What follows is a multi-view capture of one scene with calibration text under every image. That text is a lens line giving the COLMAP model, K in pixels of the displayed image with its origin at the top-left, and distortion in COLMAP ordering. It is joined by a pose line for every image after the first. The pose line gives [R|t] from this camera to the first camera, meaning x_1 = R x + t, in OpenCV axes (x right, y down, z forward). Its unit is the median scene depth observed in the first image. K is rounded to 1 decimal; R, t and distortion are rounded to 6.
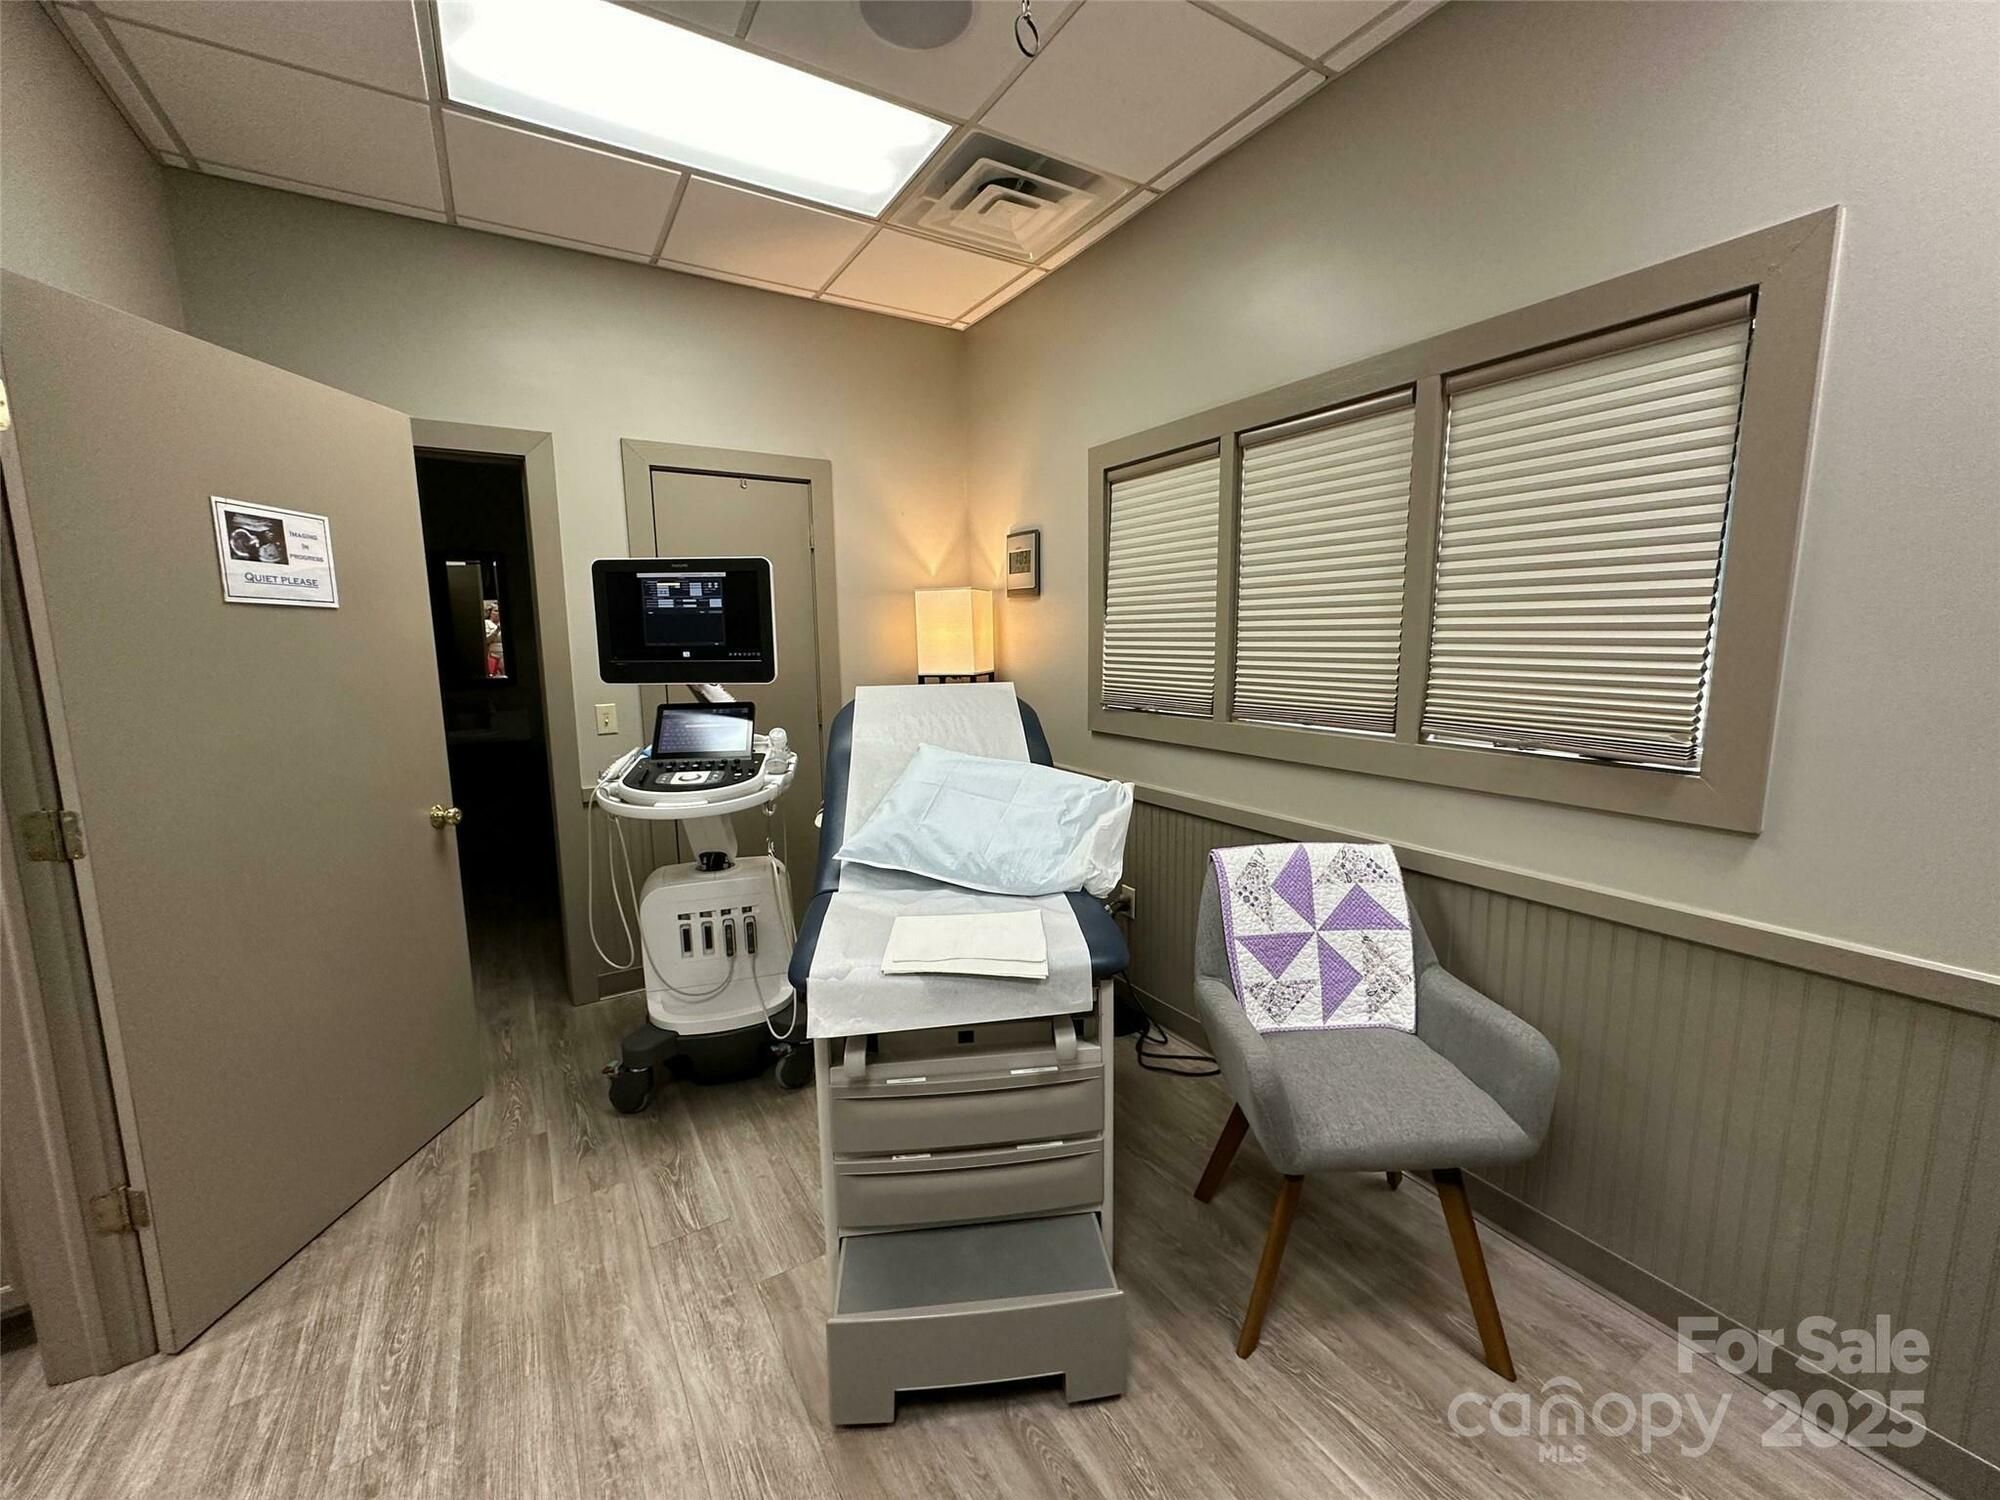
lens RADIAL K [[800.2, 0, 1002.7], [0, 800.2, 756.0], [0, 0, 1]] dist [0.002742, -0.000087]
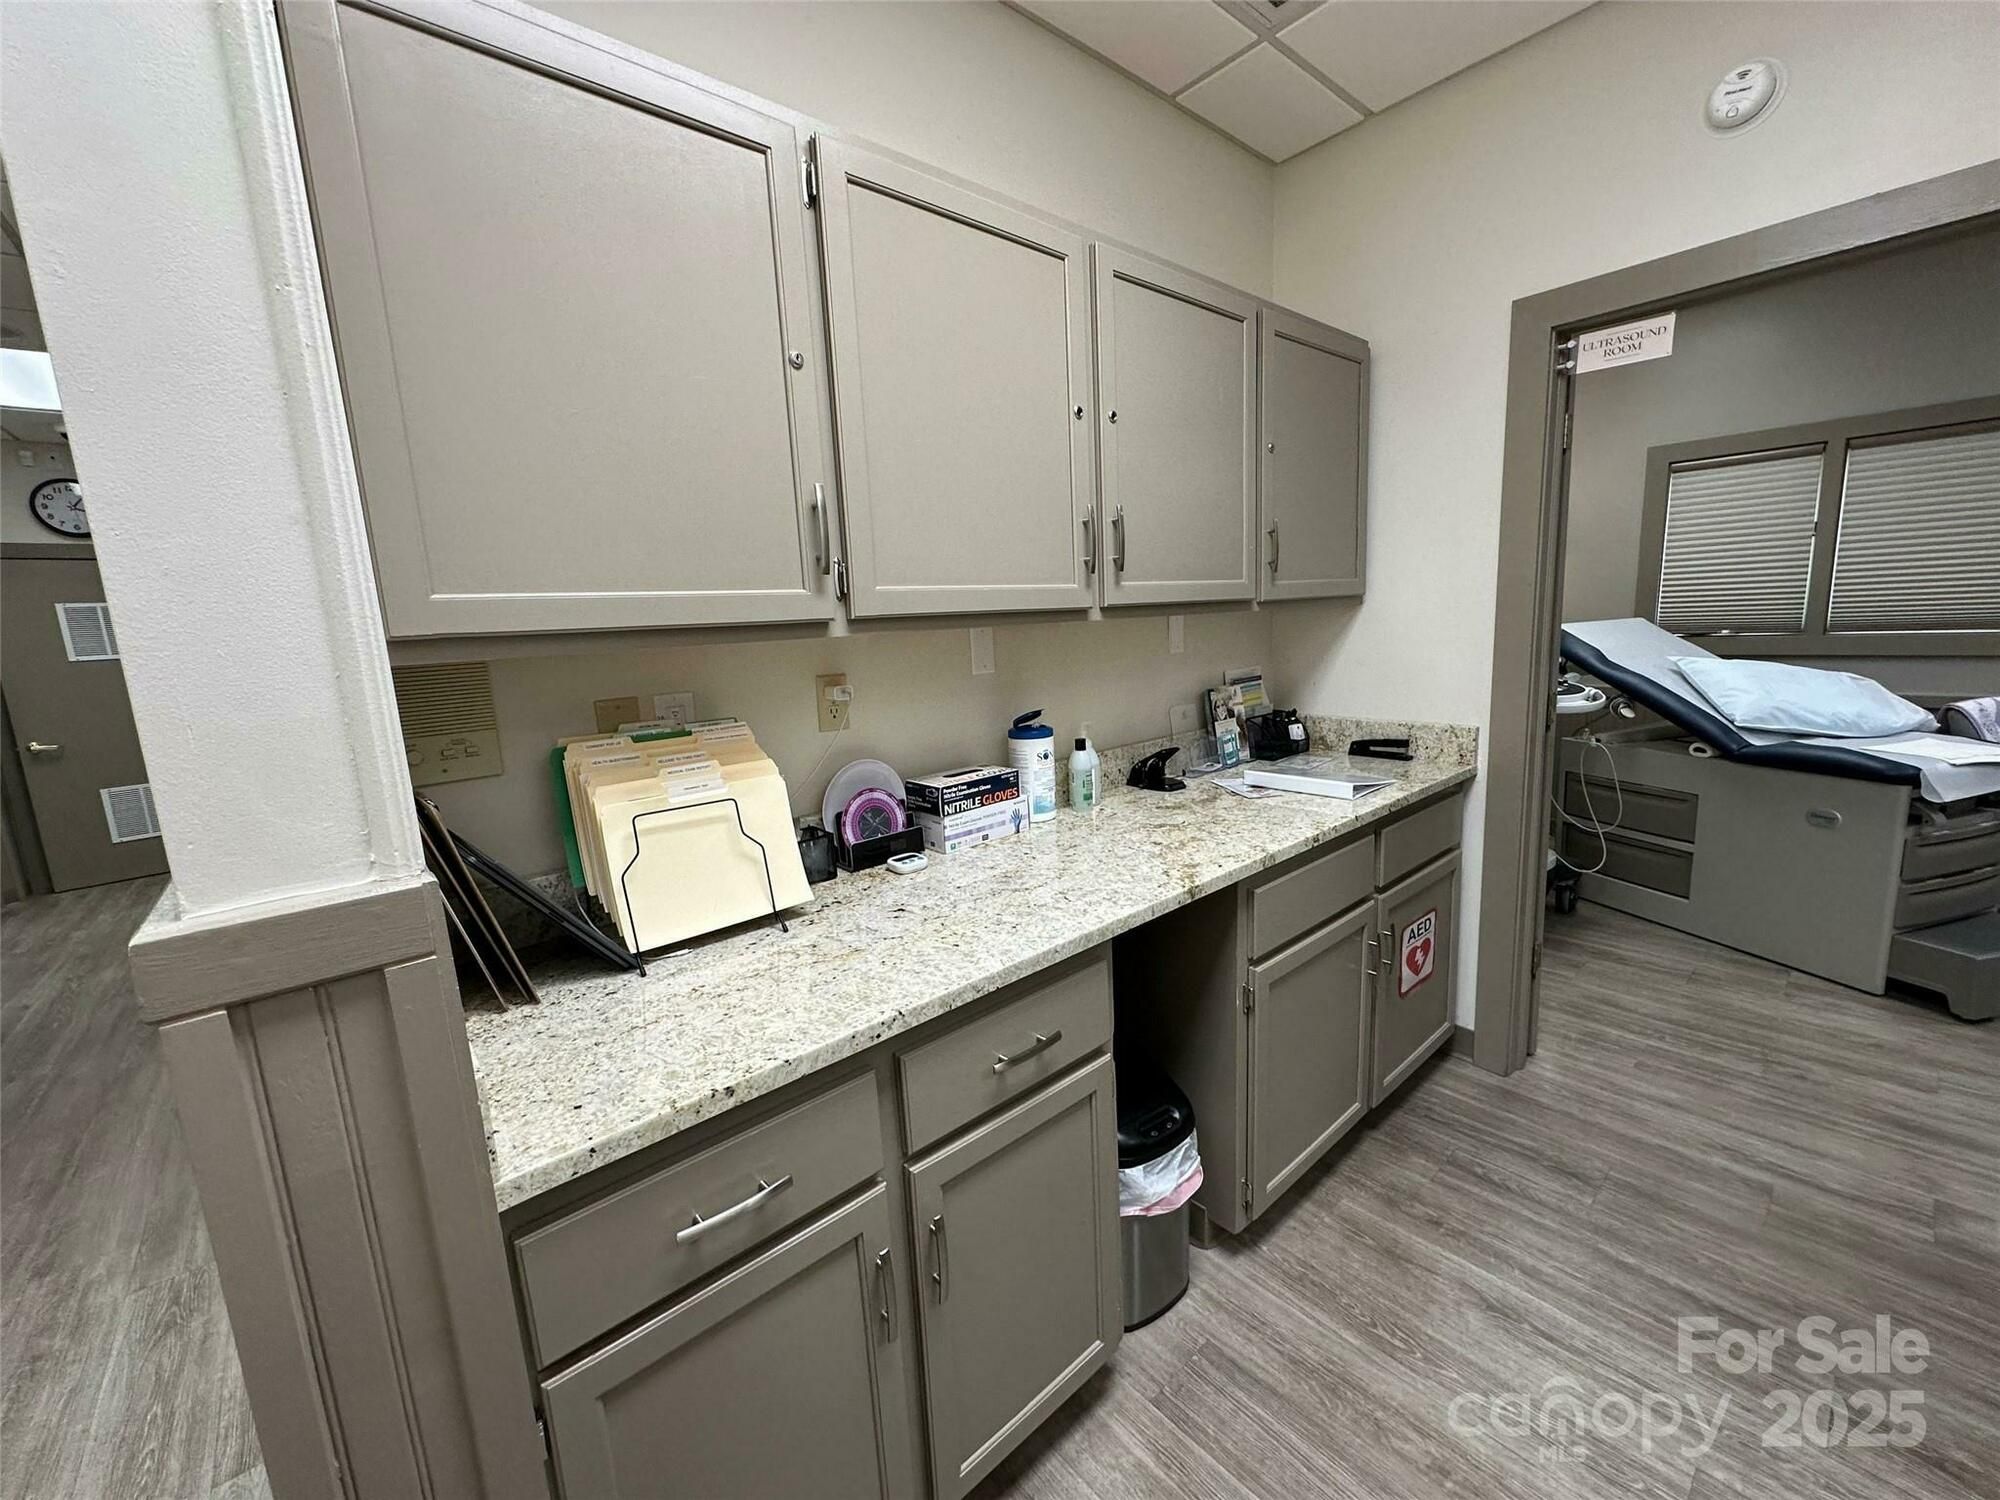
lens RADIAL K [[800.2, 0, 987.1], [0, 800.2, 747.7], [0, 0, 1]] dist [0.002742, -0.000087]
pose [[0.985075, -0.066563, 0.158734, -1.941558], [0.065082, 0.997774, 0.014520, 0.058094], [-0.159347, -0.003973, 0.987215, -0.289837]]
